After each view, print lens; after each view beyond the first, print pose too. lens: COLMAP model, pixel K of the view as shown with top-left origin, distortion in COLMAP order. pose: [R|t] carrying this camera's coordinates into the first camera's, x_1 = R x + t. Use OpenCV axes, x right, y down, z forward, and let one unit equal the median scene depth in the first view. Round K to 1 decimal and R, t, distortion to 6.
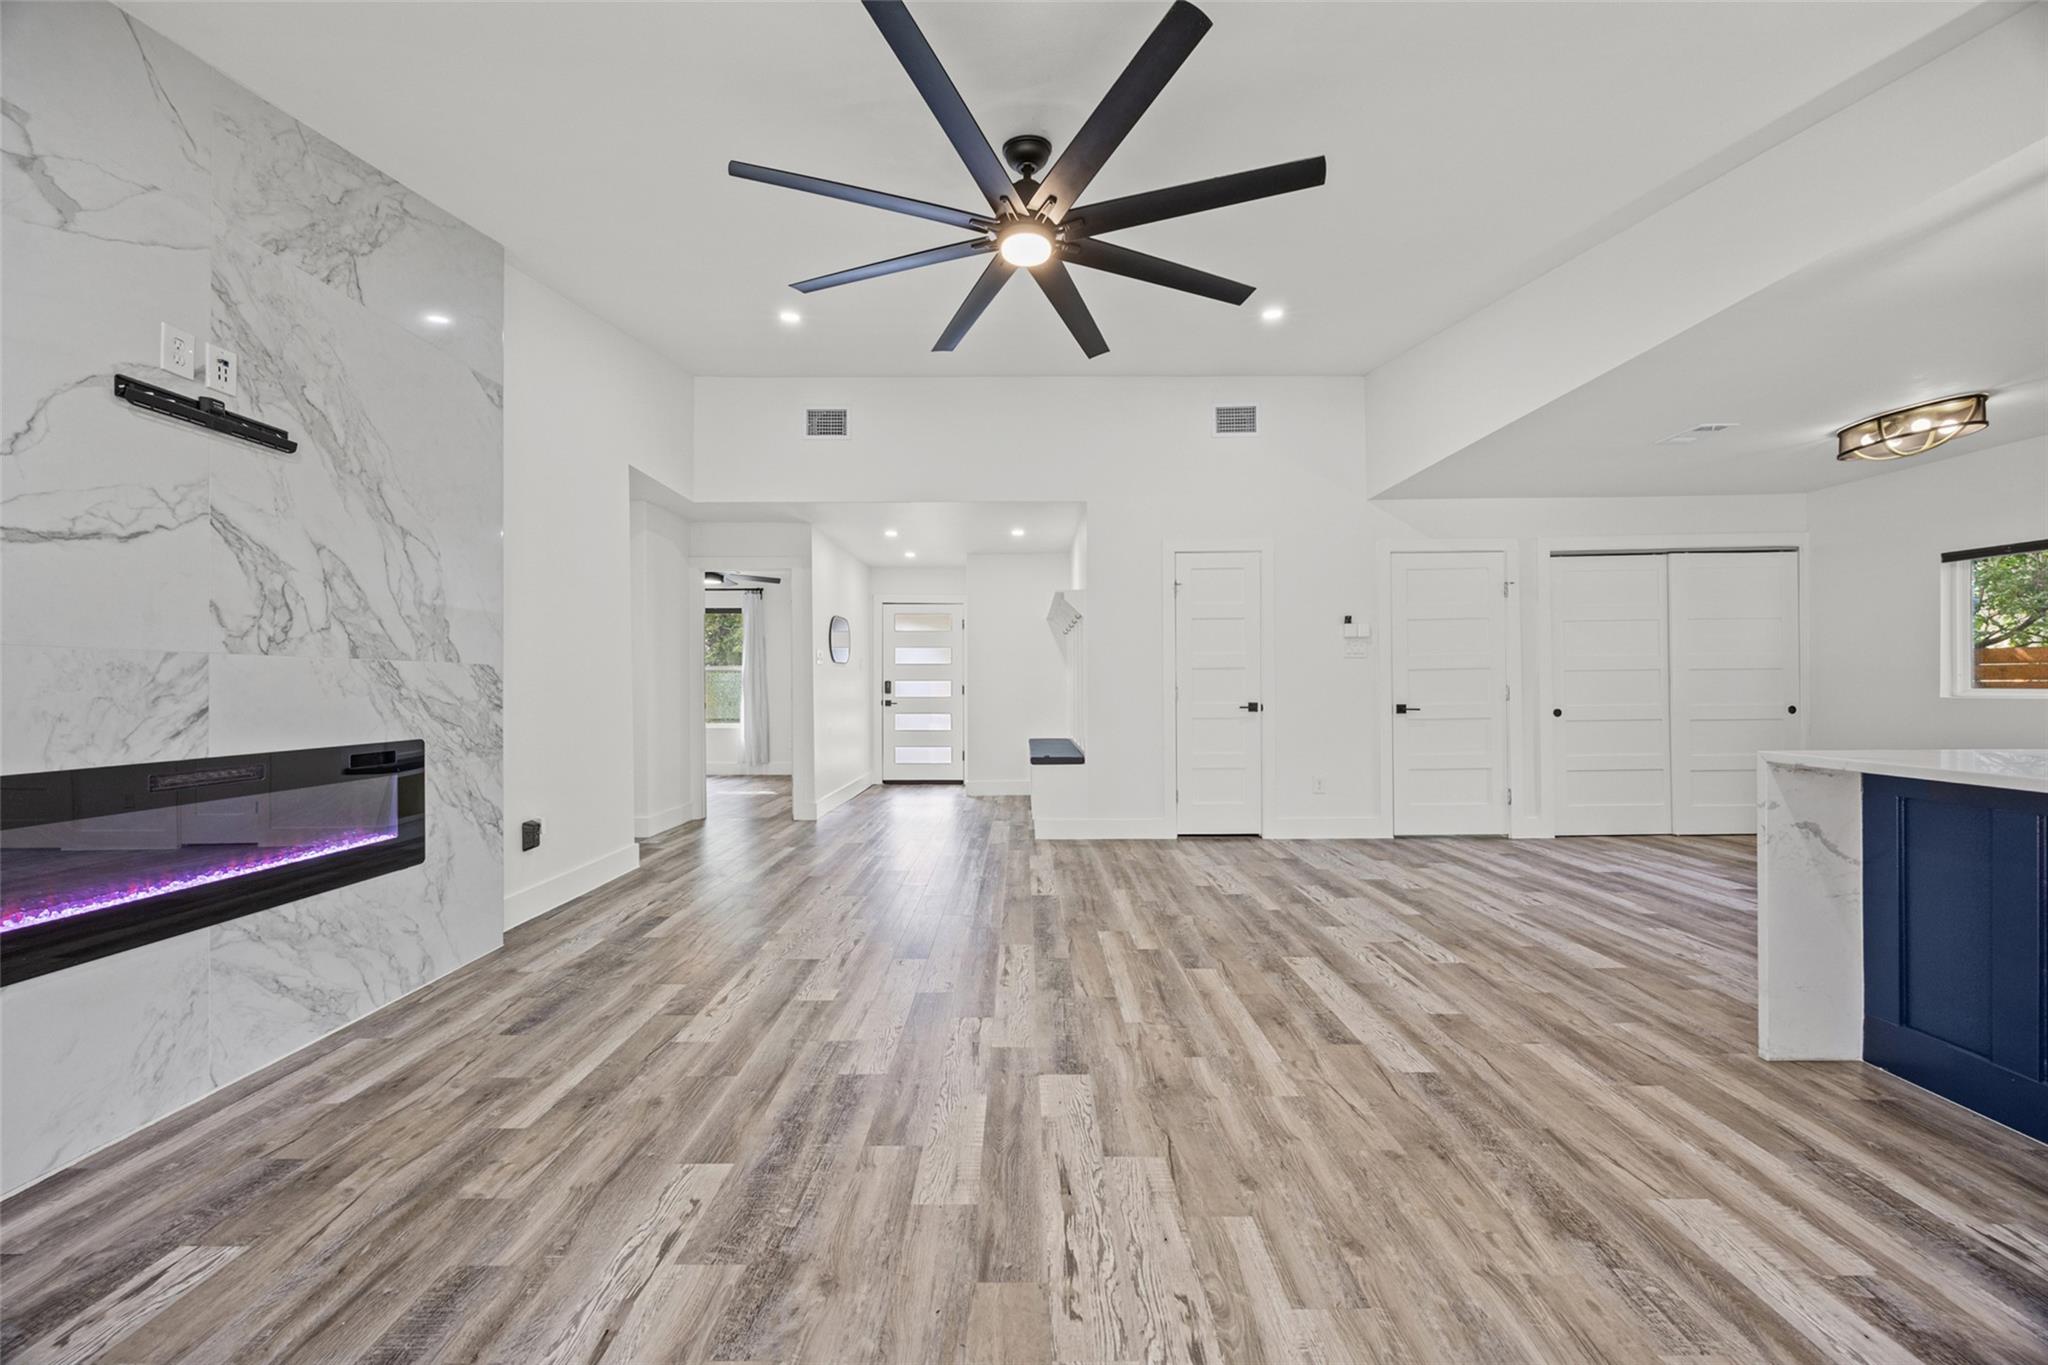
lens RADIAL K [[776.5, 0, 1010.6], [0, 776.5, 681.8], [0, 0, 1]] dist [-0.002453, -0.000238]
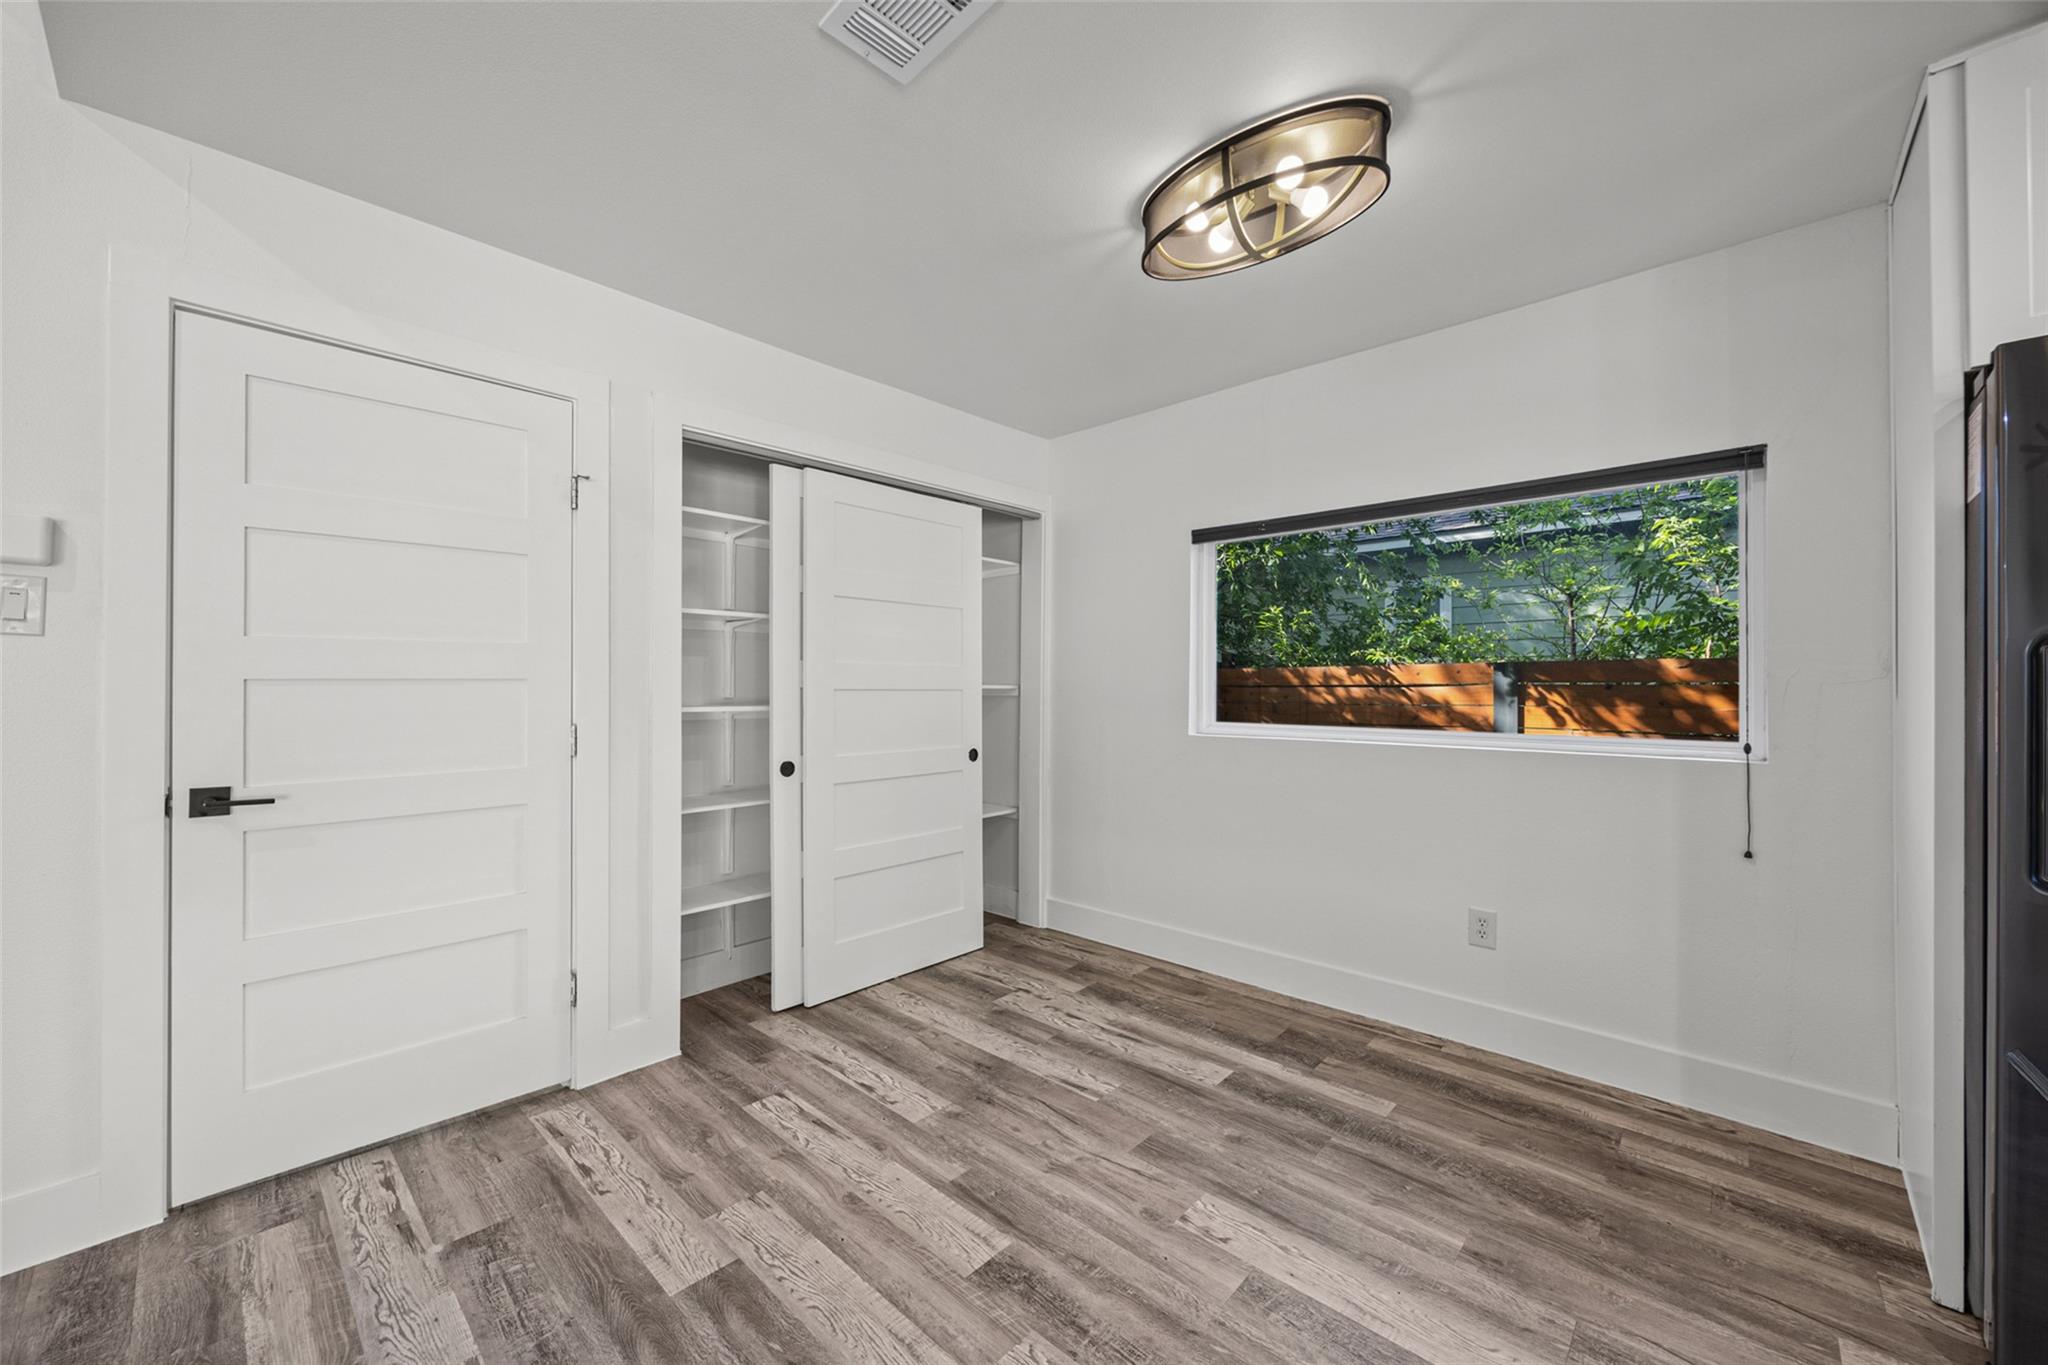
lens RADIAL K [[776.5, 0, 1029.4], [0, 776.5, 682.1], [0, 0, 1]] dist [-0.002453, -0.000238]
pose [[0.665656, 0.019494, 0.746004, 1.006595], [-0.013653, 0.999810, -0.013944, -0.029691], [-0.746134, -0.000903, 0.665795, 1.103456]]
